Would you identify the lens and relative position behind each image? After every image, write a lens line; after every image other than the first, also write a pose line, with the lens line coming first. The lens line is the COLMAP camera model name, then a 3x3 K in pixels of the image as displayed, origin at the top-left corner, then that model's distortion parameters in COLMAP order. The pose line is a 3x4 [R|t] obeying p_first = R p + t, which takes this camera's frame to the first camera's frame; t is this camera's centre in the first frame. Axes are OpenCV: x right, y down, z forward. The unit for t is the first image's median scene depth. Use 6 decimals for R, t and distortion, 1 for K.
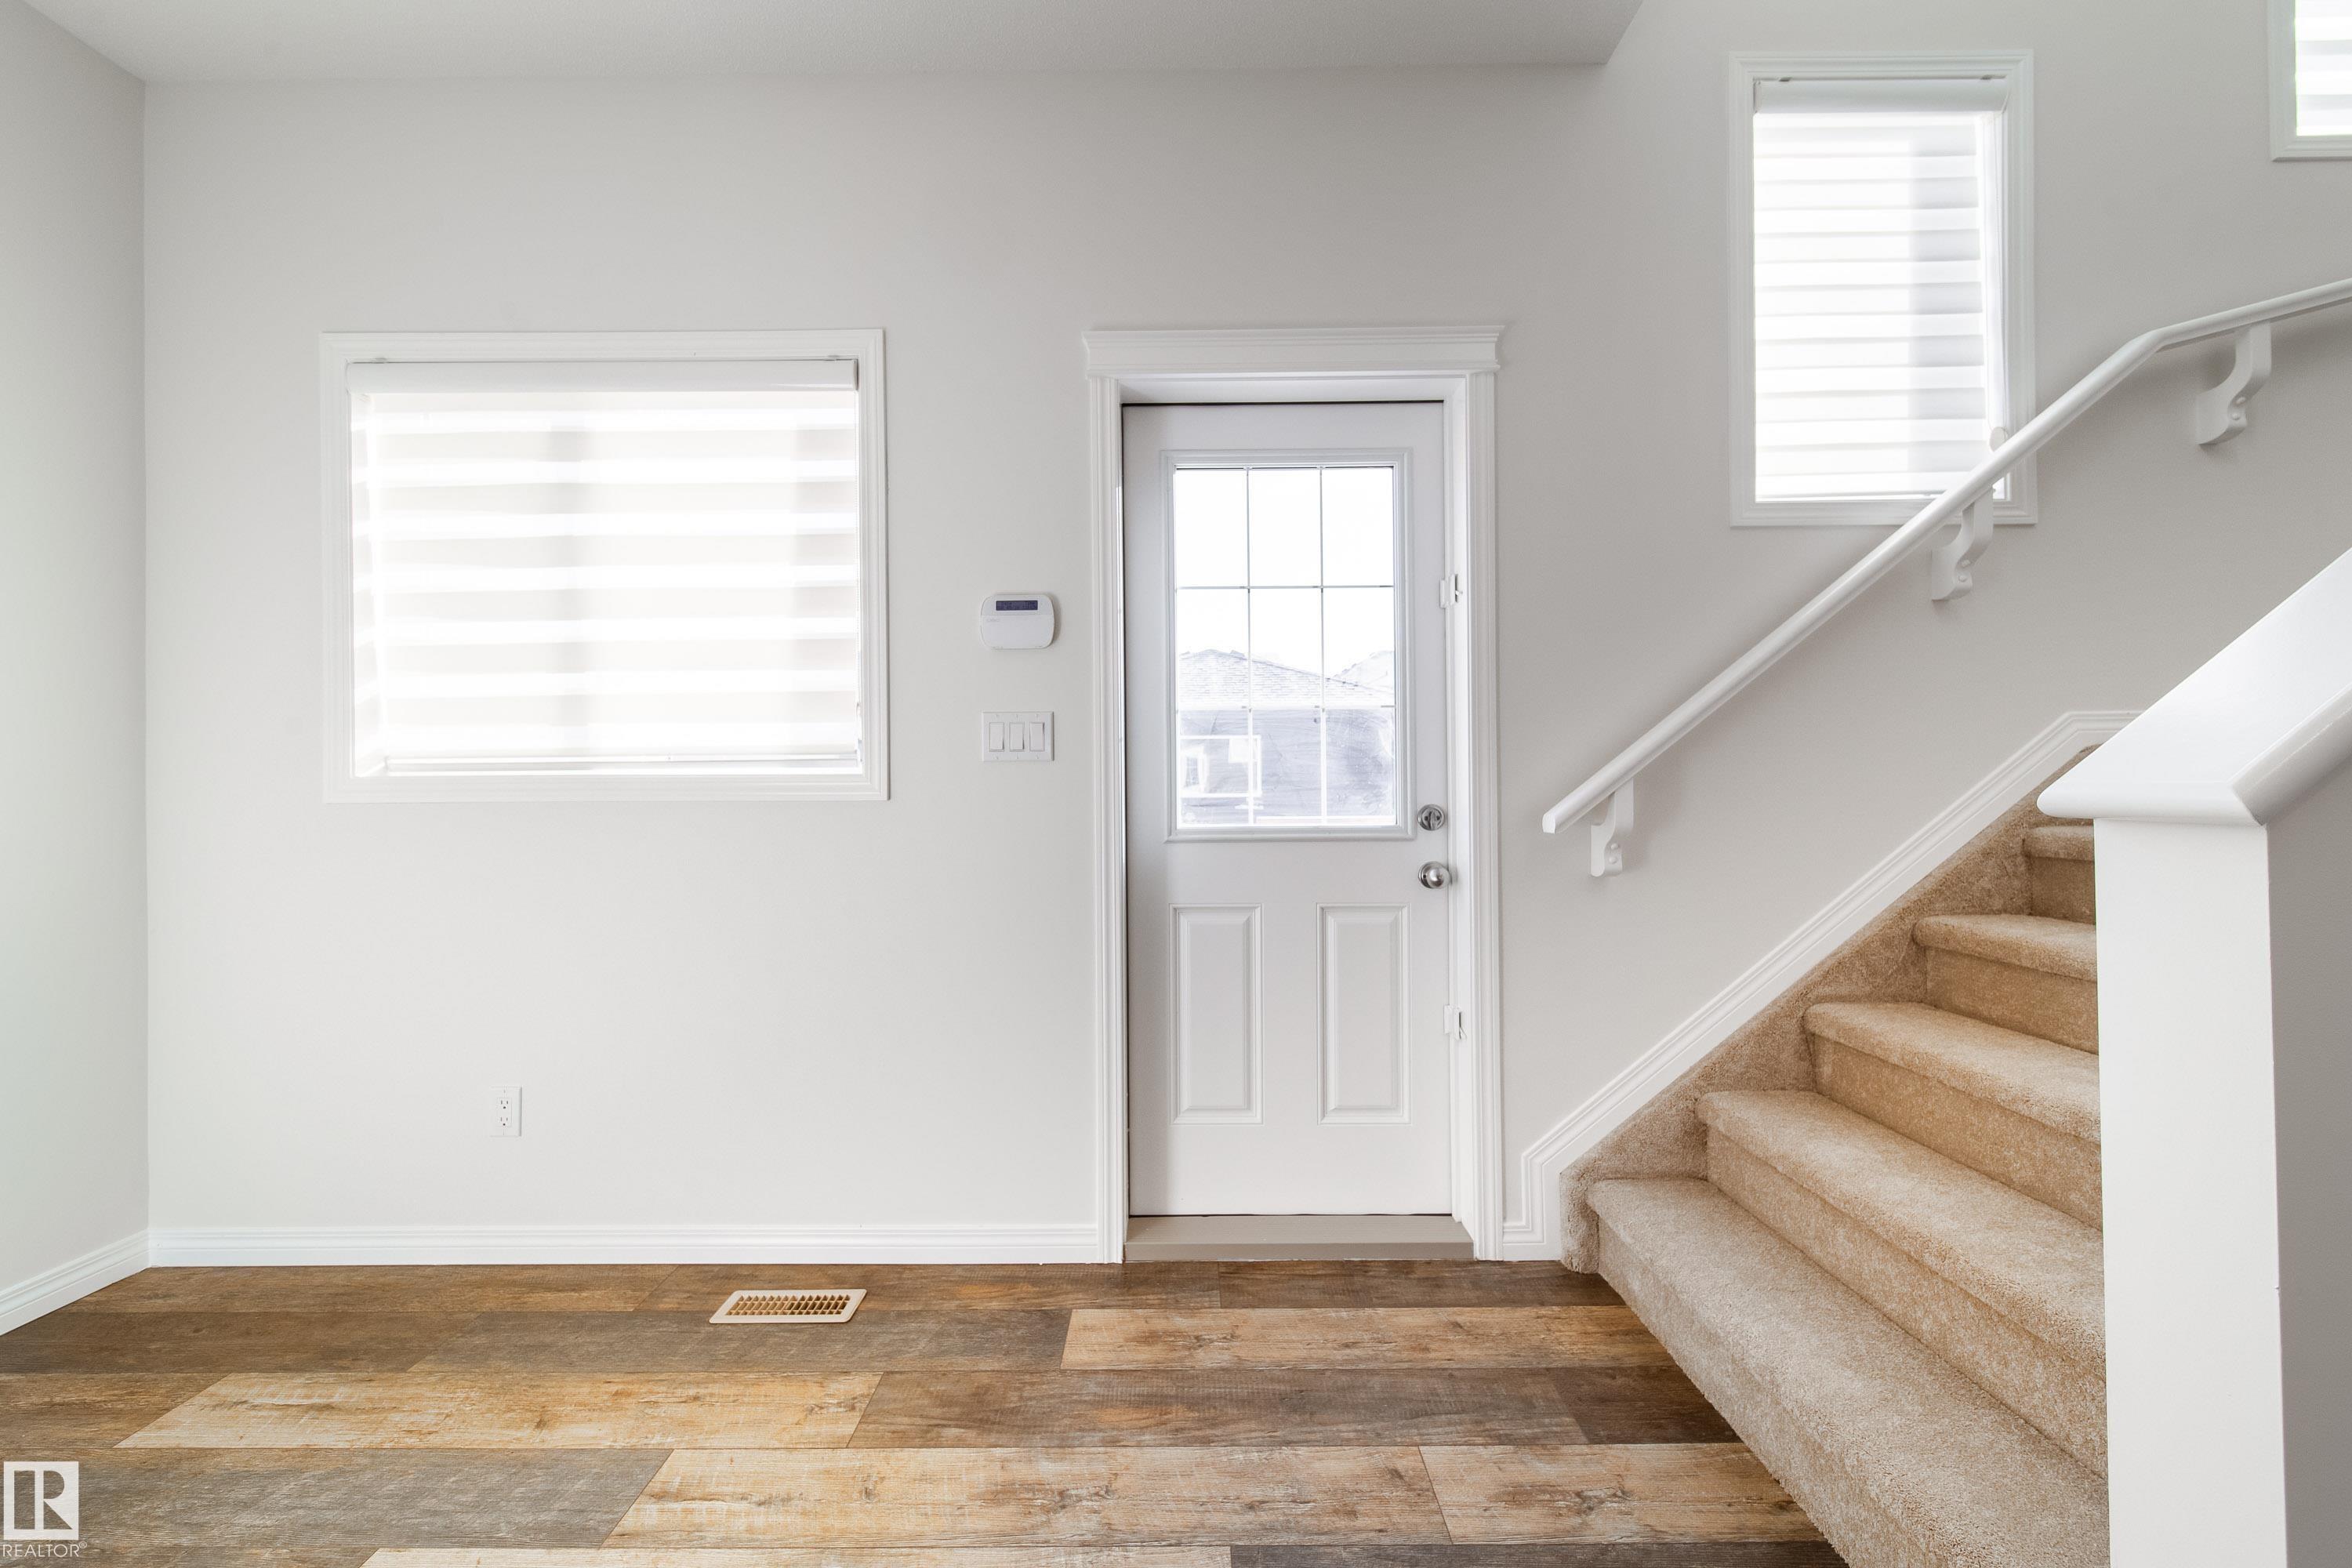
lens RADIAL K [[840.9, 0, 1178.5], [0, 840.9, 779.5], [0, 0, 1]] dist [0.001022, 0.000074]
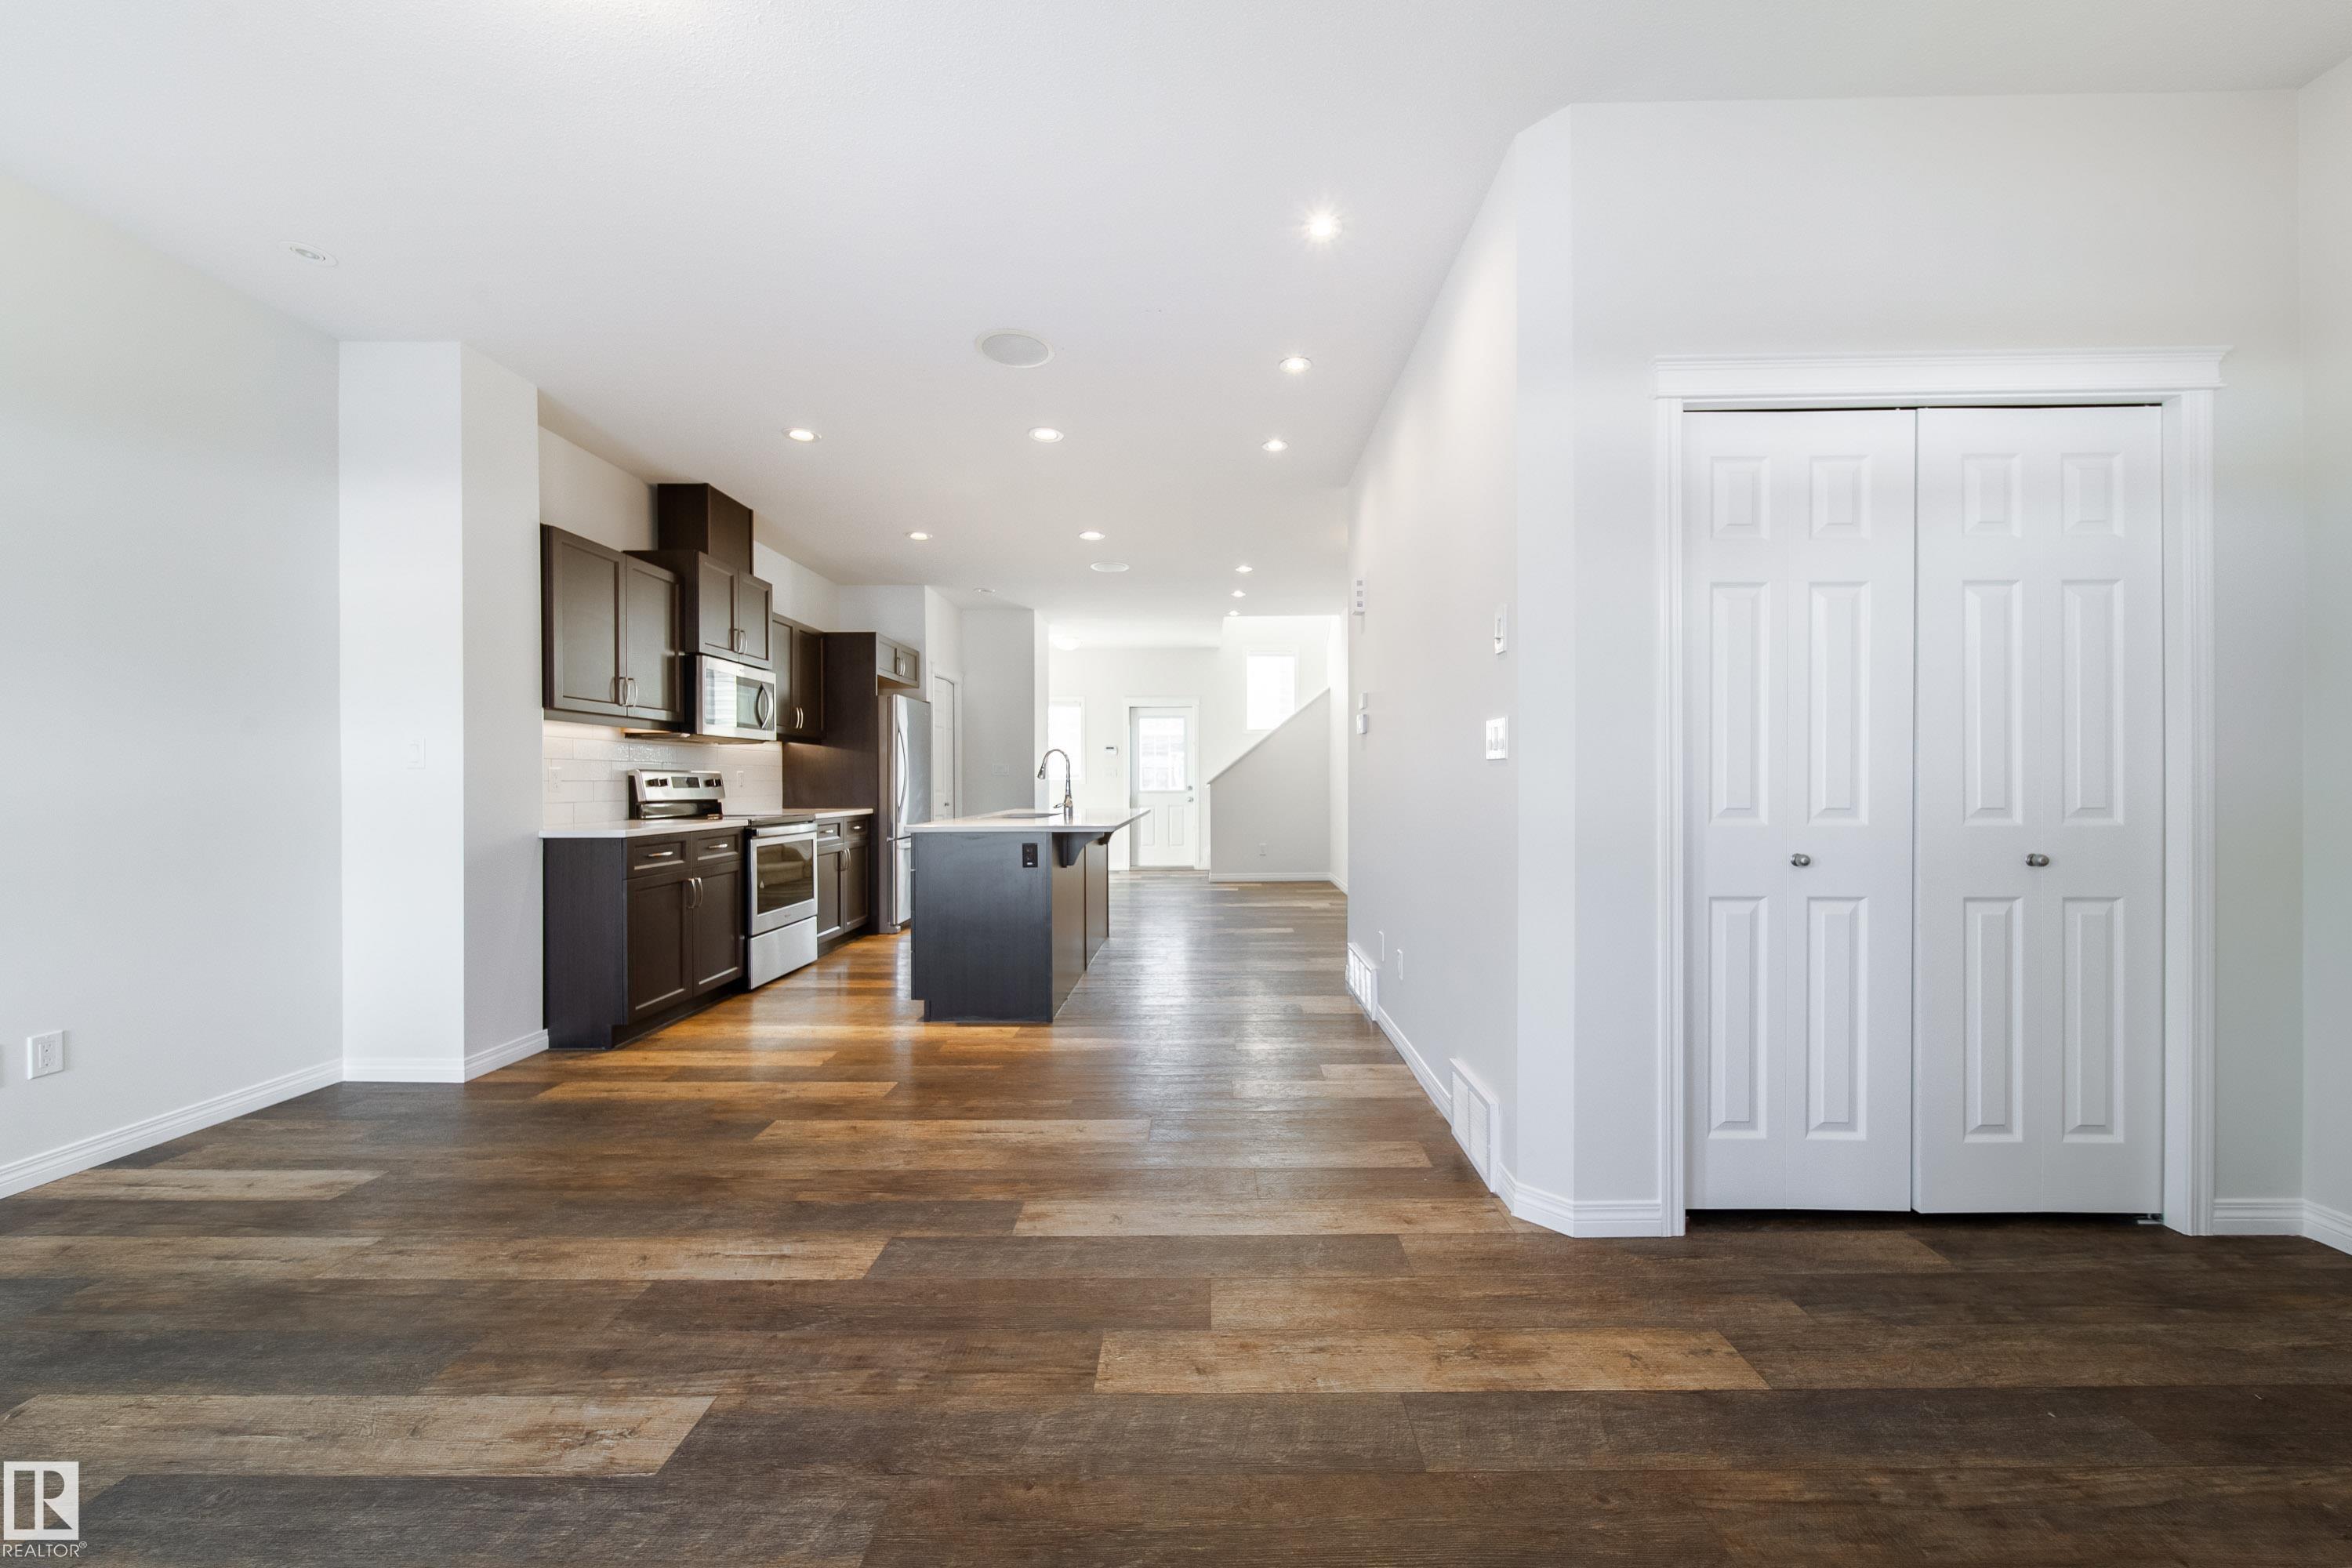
lens RADIAL K [[860.4, 0, 1207.0], [0, 860.4, 781.6], [0, 0, 1]] dist [-0.000078, -0.000067]
pose [[0.999727, 0.001012, 0.023342, 0.287413], [-0.001034, 0.999999, 0.000936, 0.002108], [-0.023341, -0.000959, 0.999727, -4.284873]]
